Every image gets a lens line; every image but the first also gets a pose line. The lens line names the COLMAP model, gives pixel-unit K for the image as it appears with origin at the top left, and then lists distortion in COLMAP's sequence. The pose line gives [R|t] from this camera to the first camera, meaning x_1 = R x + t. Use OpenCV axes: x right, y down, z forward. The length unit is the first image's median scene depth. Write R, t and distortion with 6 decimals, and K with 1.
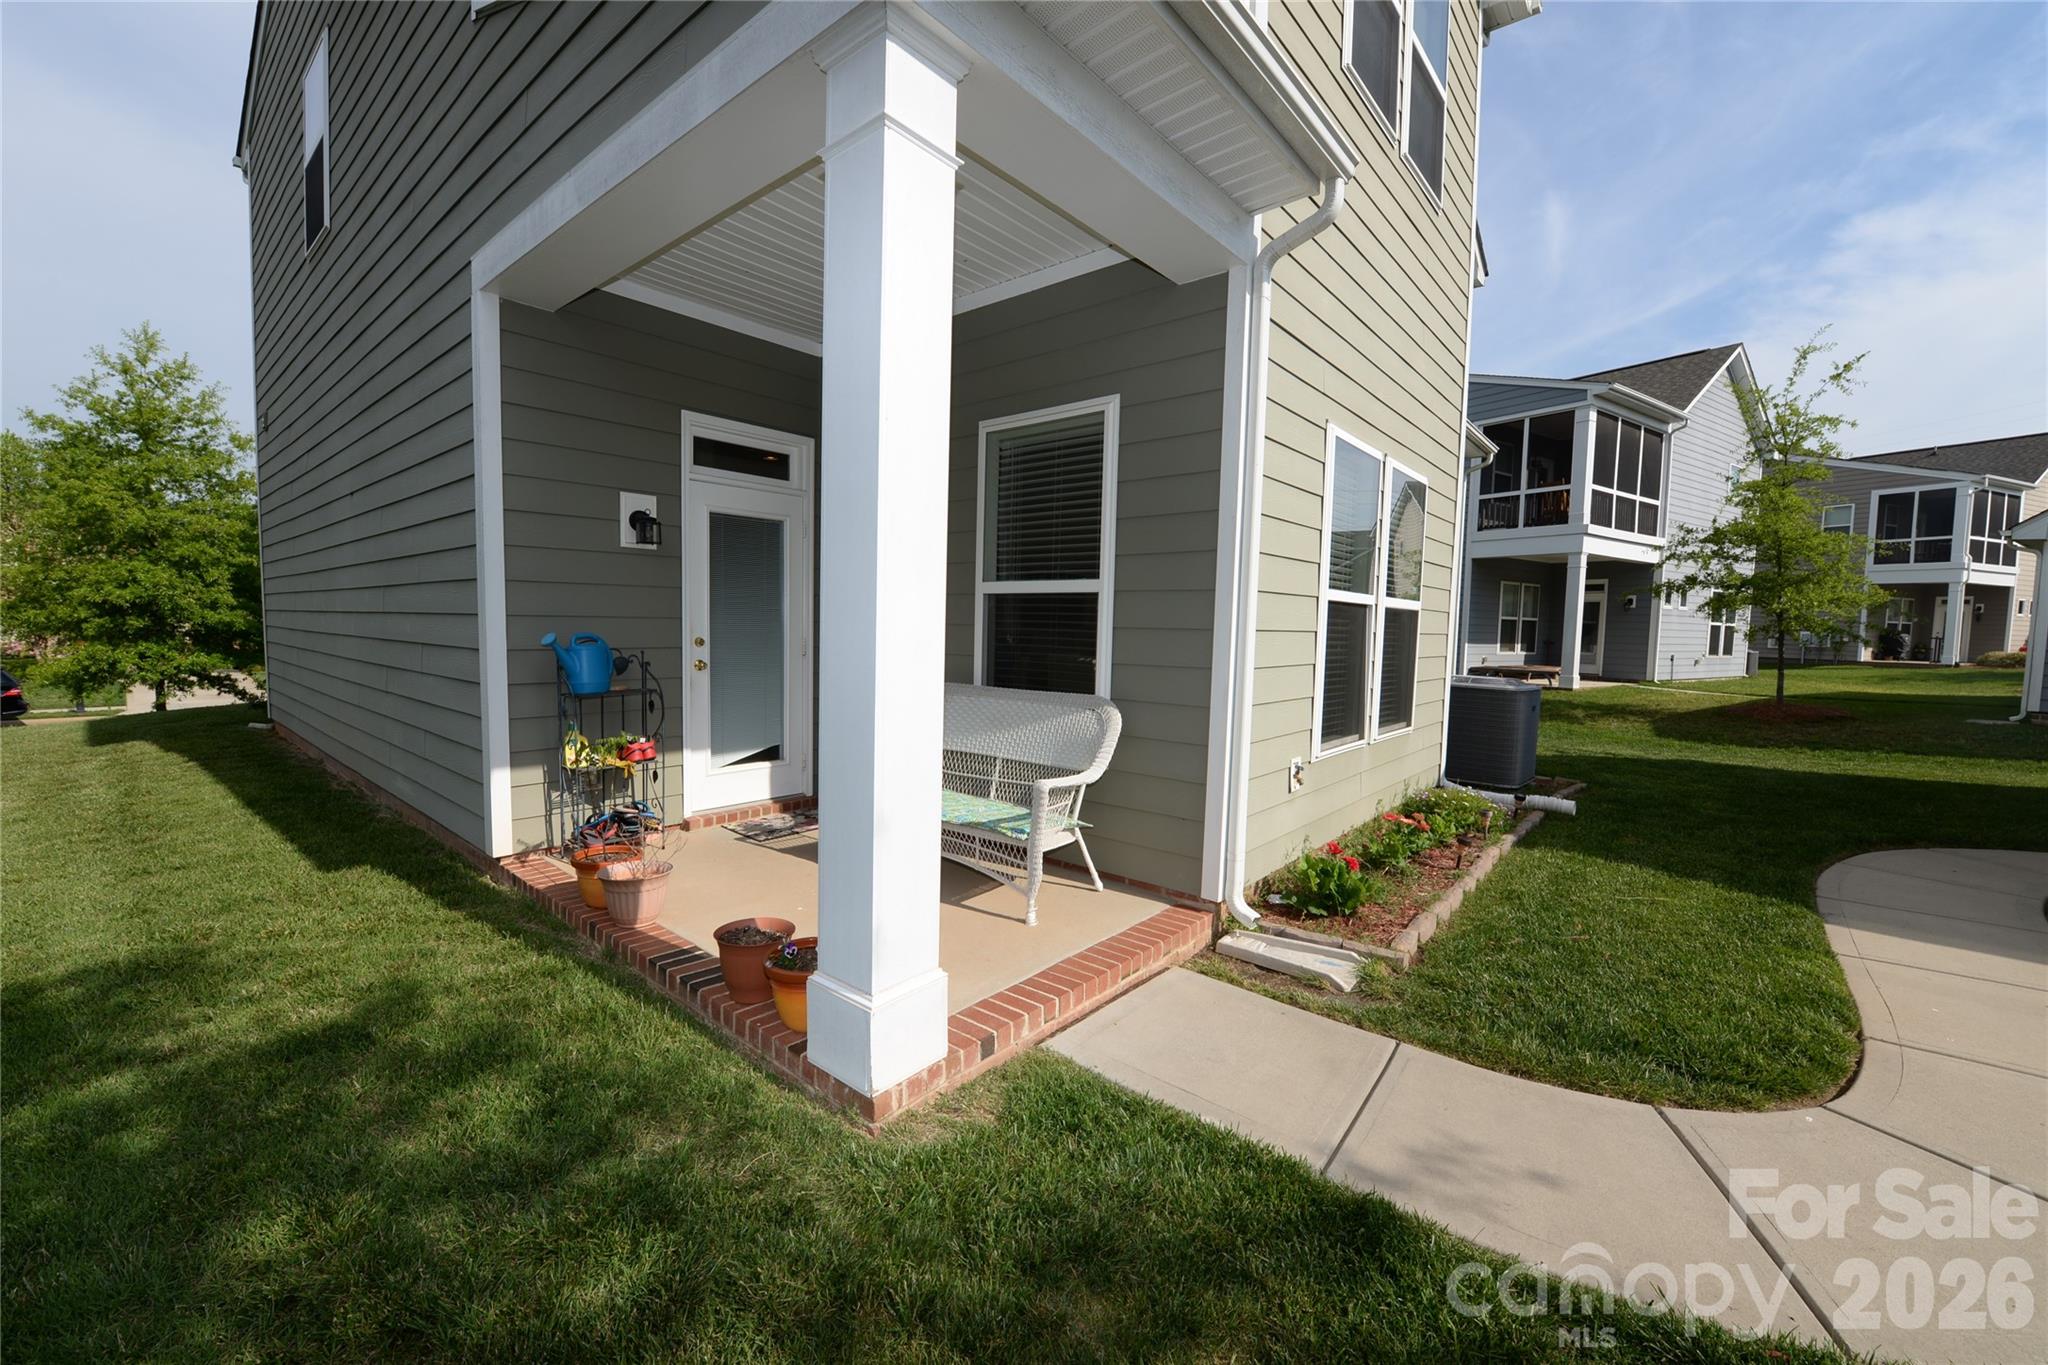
lens RADIAL K [[815.1, 0, 1021.5], [0, 815.1, 687.3], [0, 0, 1]] dist [-0.020343, -0.001342]
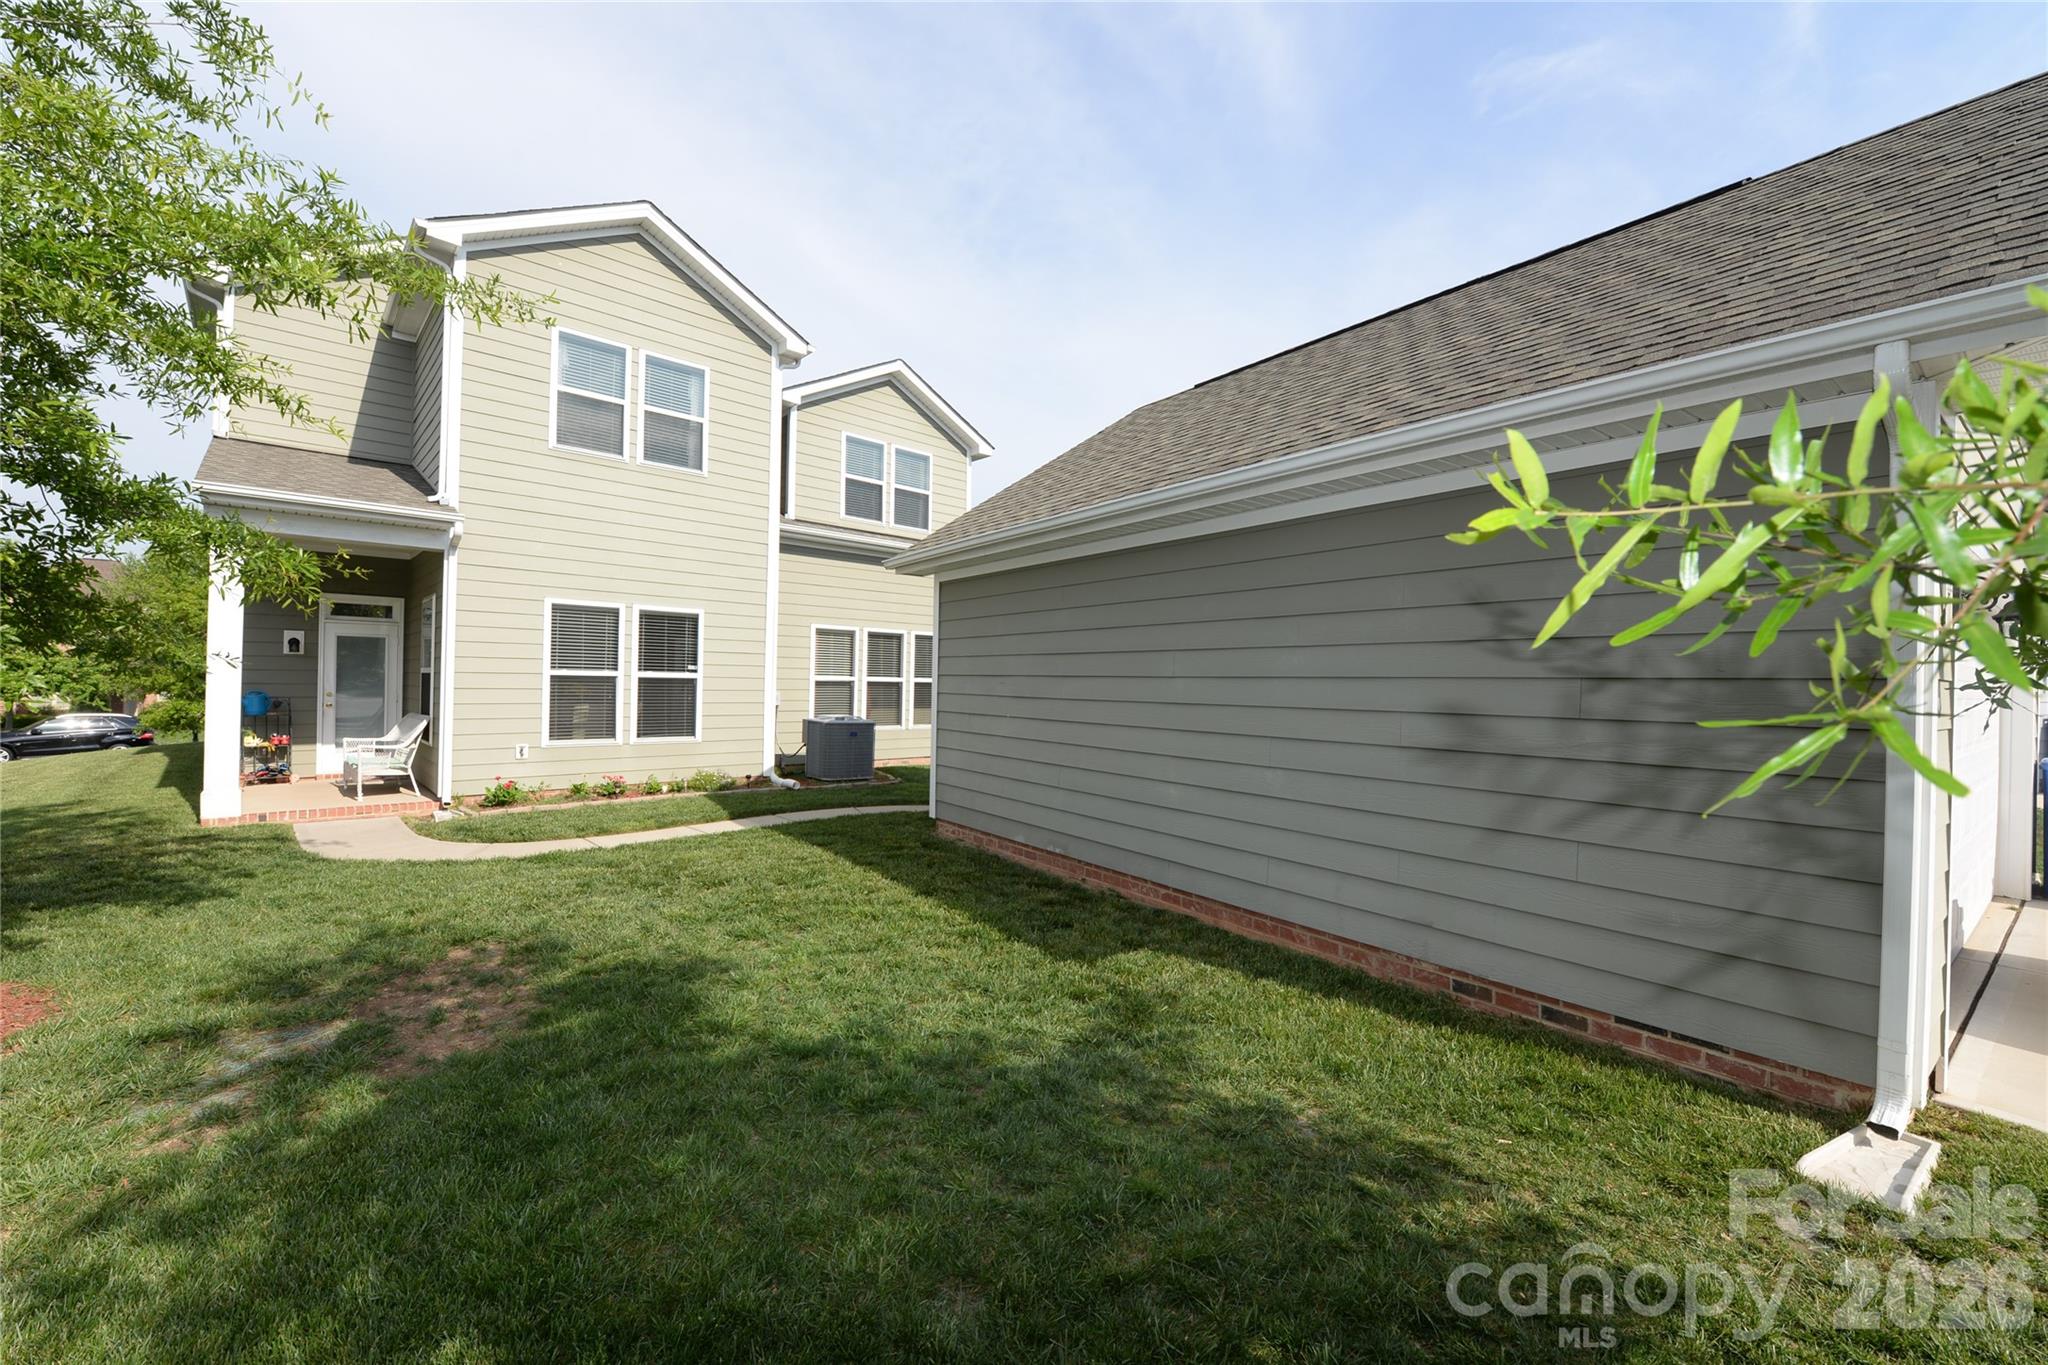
lens RADIAL K [[815.1, 0, 1024.8], [0, 815.1, 683.3], [0, 0, 1]] dist [-0.020343, -0.001342]
pose [[0.994310, -0.007407, -0.106266, 1.723078], [-0.000560, 0.997202, -0.074746, 0.074974], [0.106522, 0.074380, 0.991524, -0.969052]]
